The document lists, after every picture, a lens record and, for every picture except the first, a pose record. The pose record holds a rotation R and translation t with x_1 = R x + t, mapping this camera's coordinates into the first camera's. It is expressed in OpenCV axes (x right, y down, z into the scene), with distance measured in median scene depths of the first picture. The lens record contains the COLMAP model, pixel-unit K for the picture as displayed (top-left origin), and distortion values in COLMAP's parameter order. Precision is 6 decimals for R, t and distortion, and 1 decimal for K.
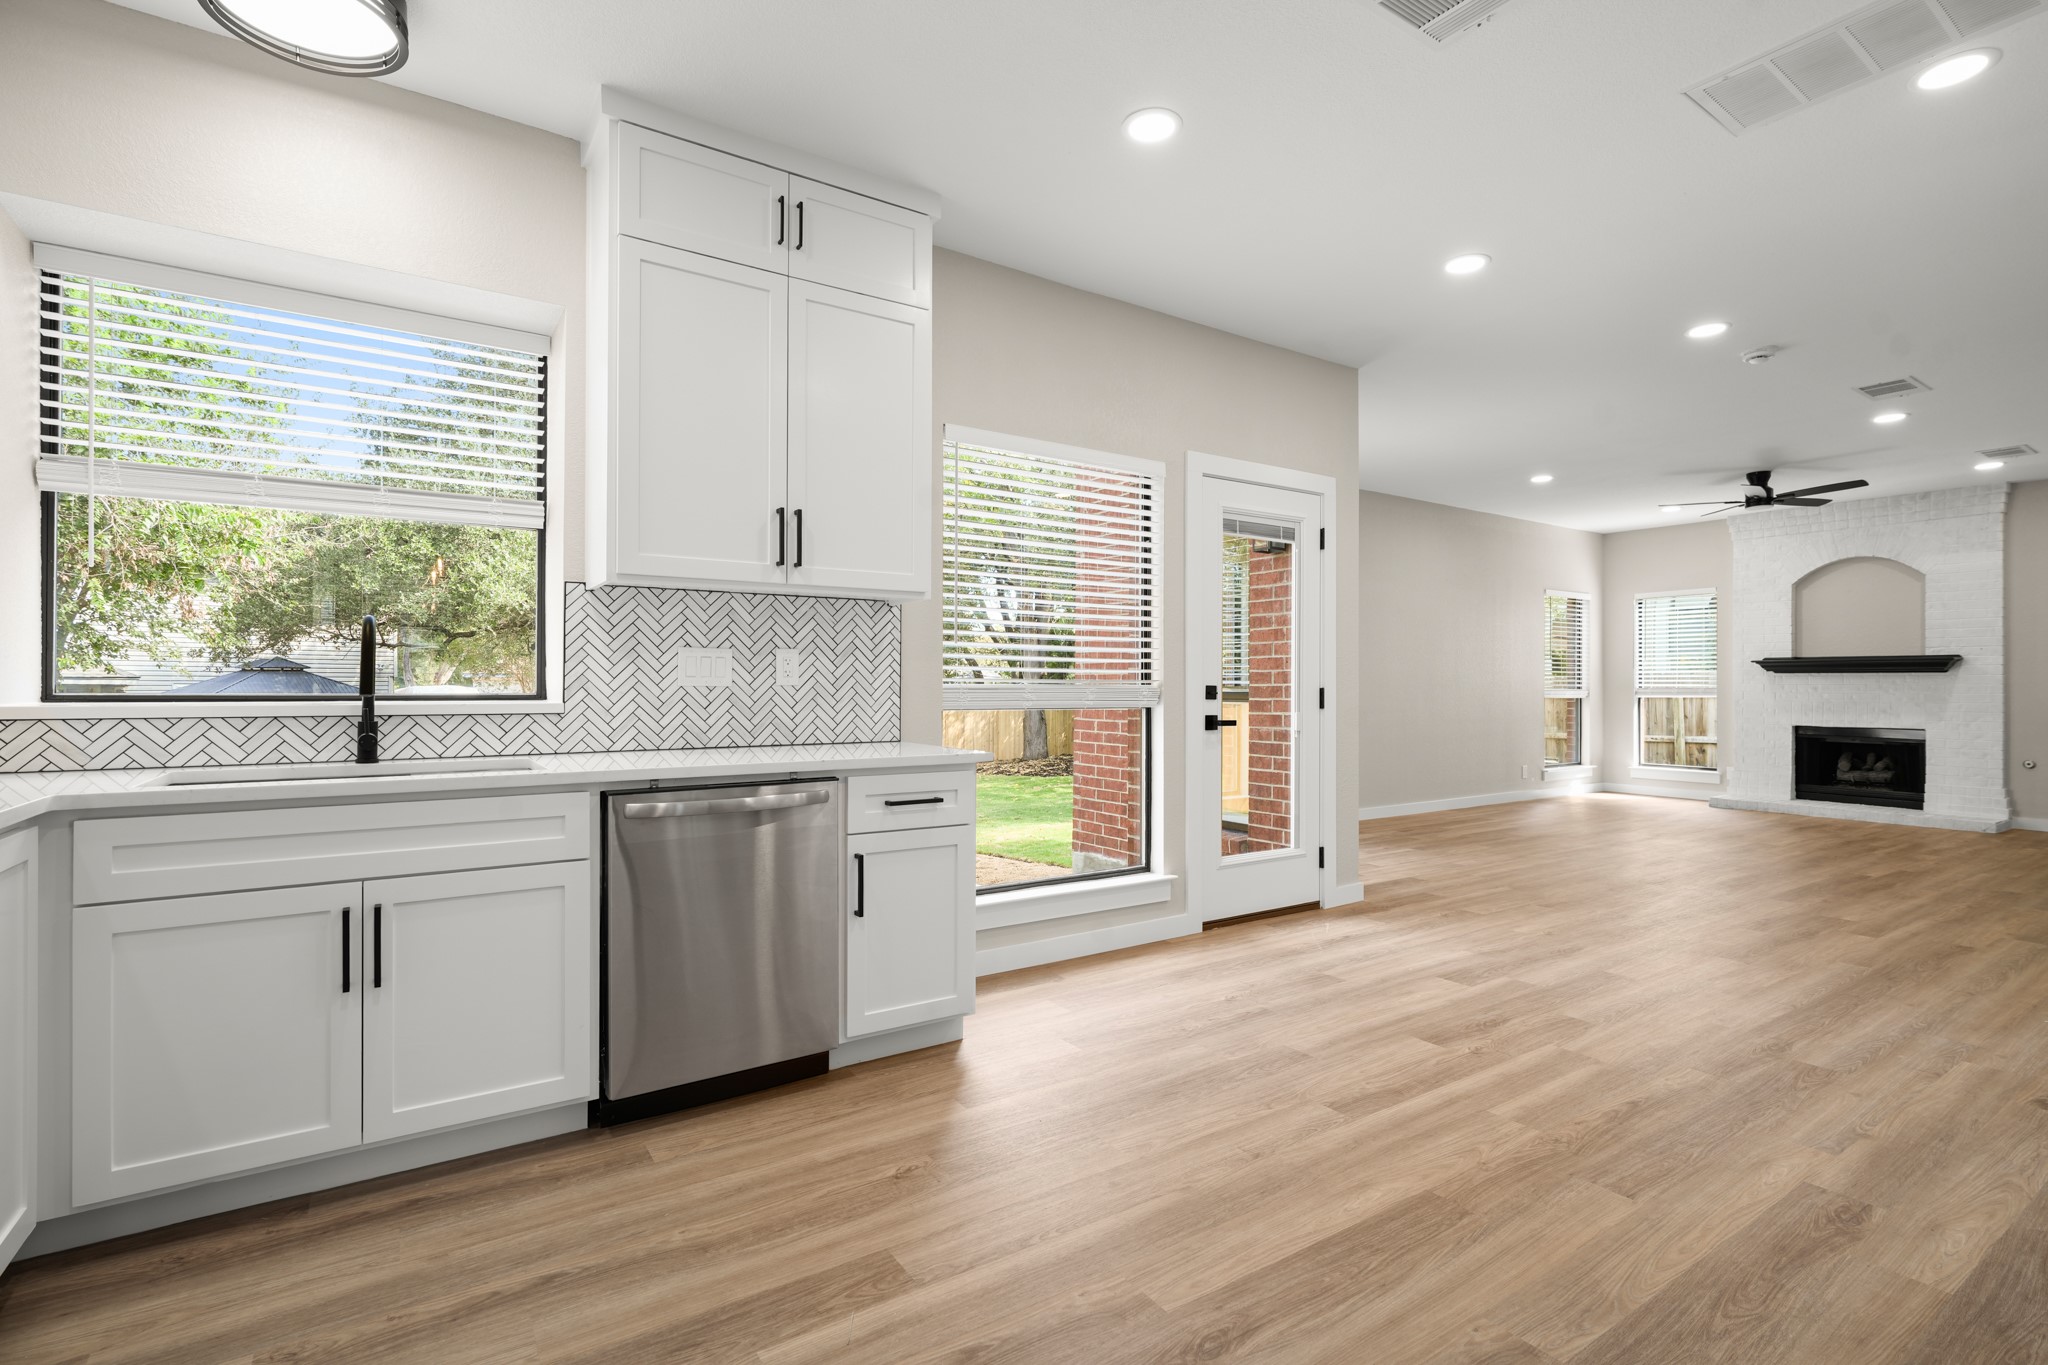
lens RADIAL K [[933.2, 0, 1034.3], [0, 933.2, 684.7], [0, 0, 1]] dist [-0.007585, 0.001921]
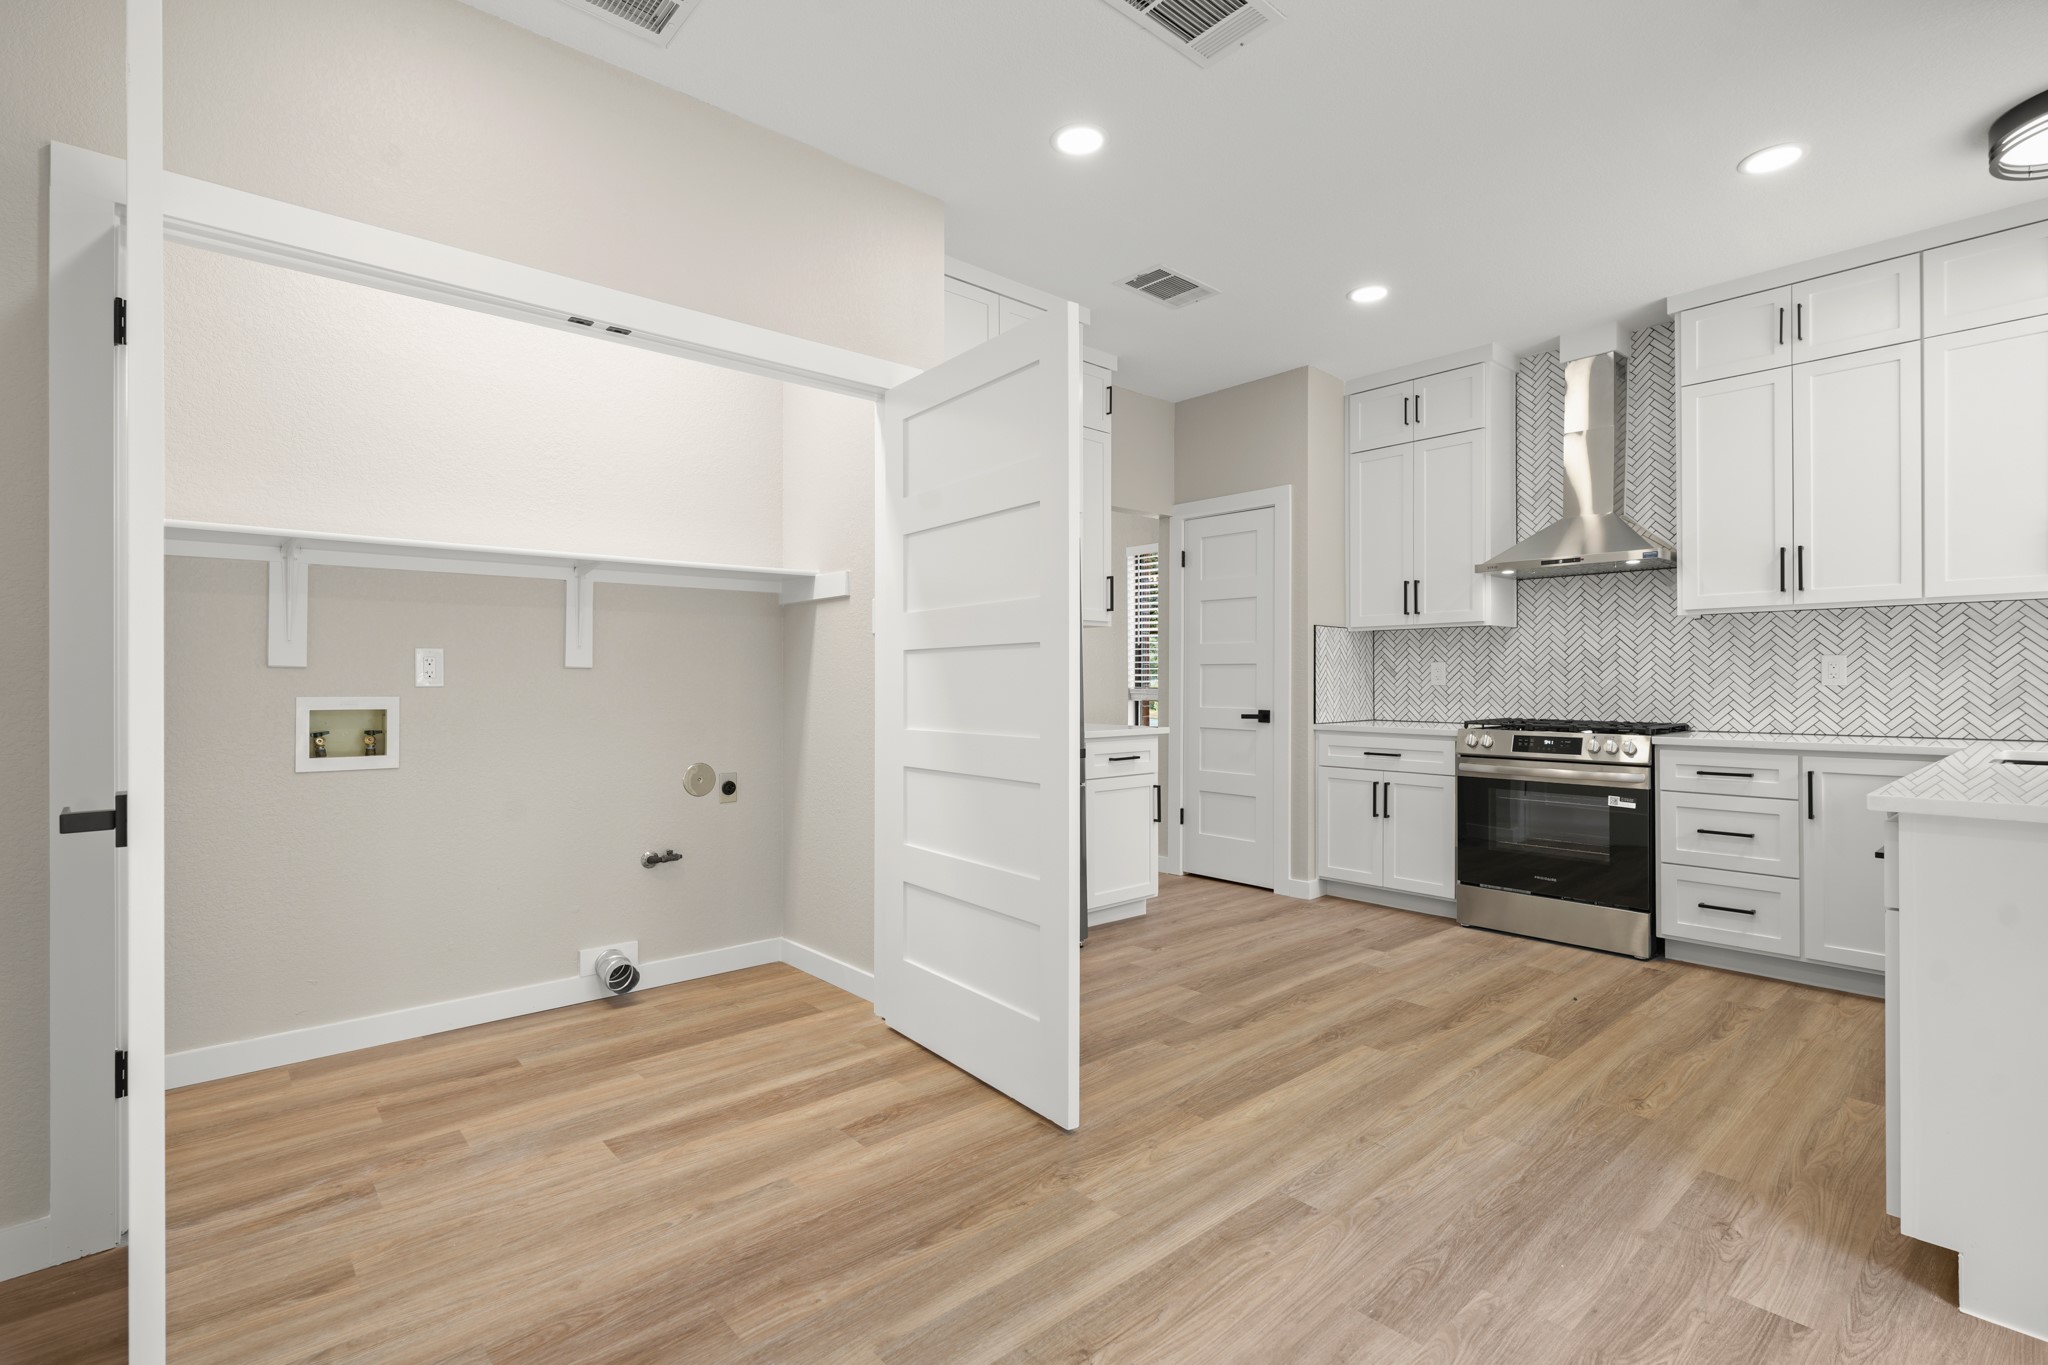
lens RADIAL K [[933.2, 0, 1038.7], [0, 933.2, 679.5], [0, 0, 1]] dist [-0.007585, 0.001921]
pose [[-0.989478, -0.002966, -0.144652, 0.636034], [-0.001945, 0.999972, -0.007202, 0.004036], [0.144669, -0.006845, -0.989456, 1.685588]]
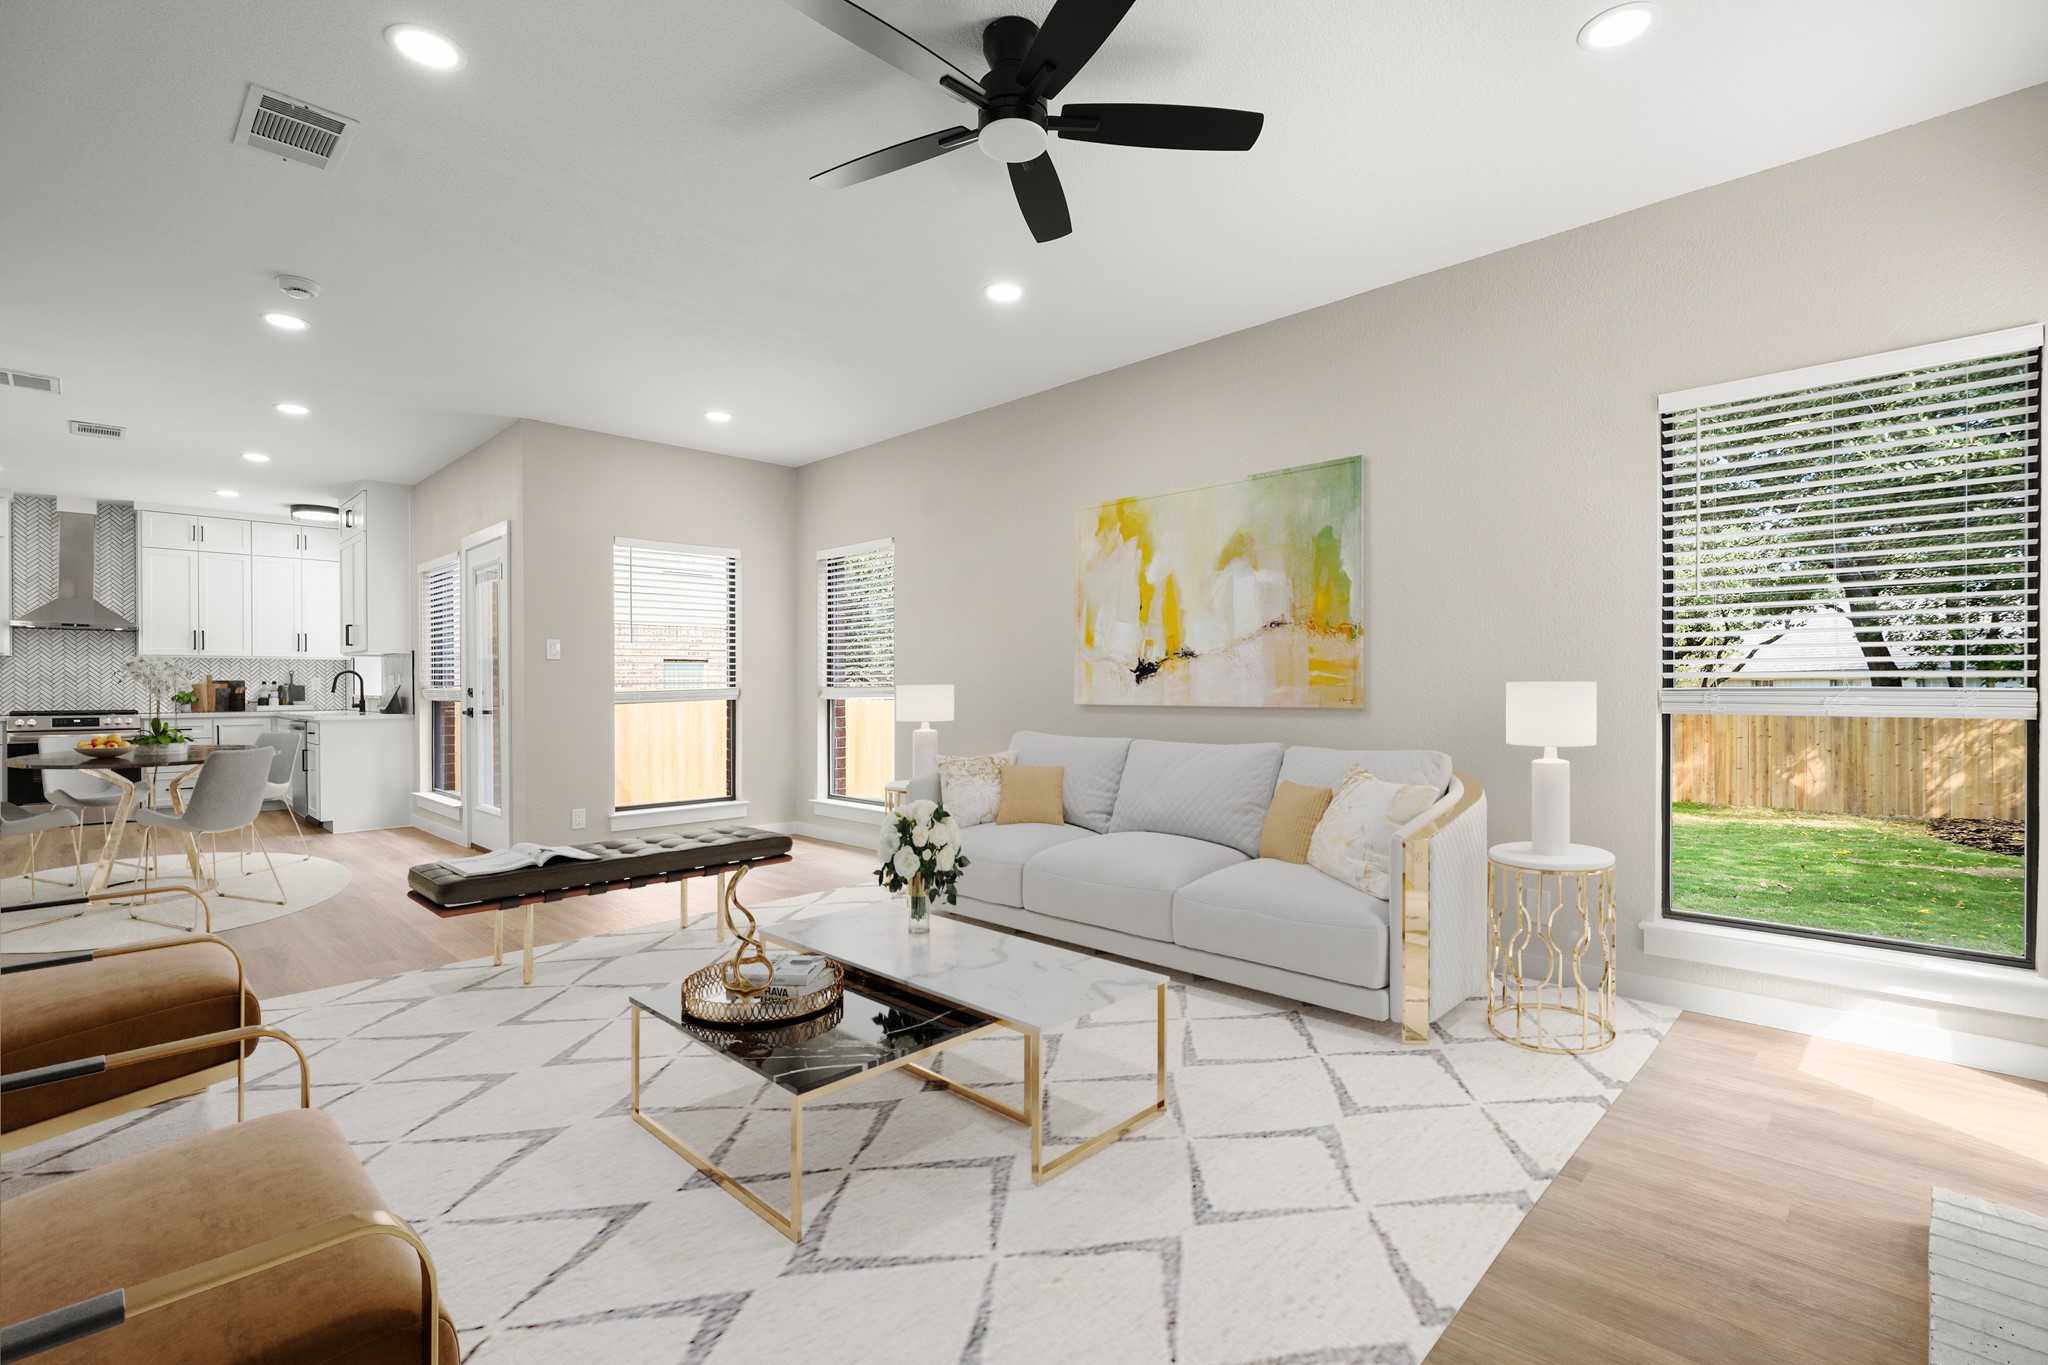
lens RADIAL K [[933.2, 0, 1027.3], [0, 933.2, 692.1], [0, 0, 1]] dist [-0.007585, 0.001921]
pose [[0.217836, -0.000469, -0.975985, 3.114807], [0.006262, 0.999980, 0.000917, 0.020671], [0.975965, -0.006312, 0.217834, 2.580701]]
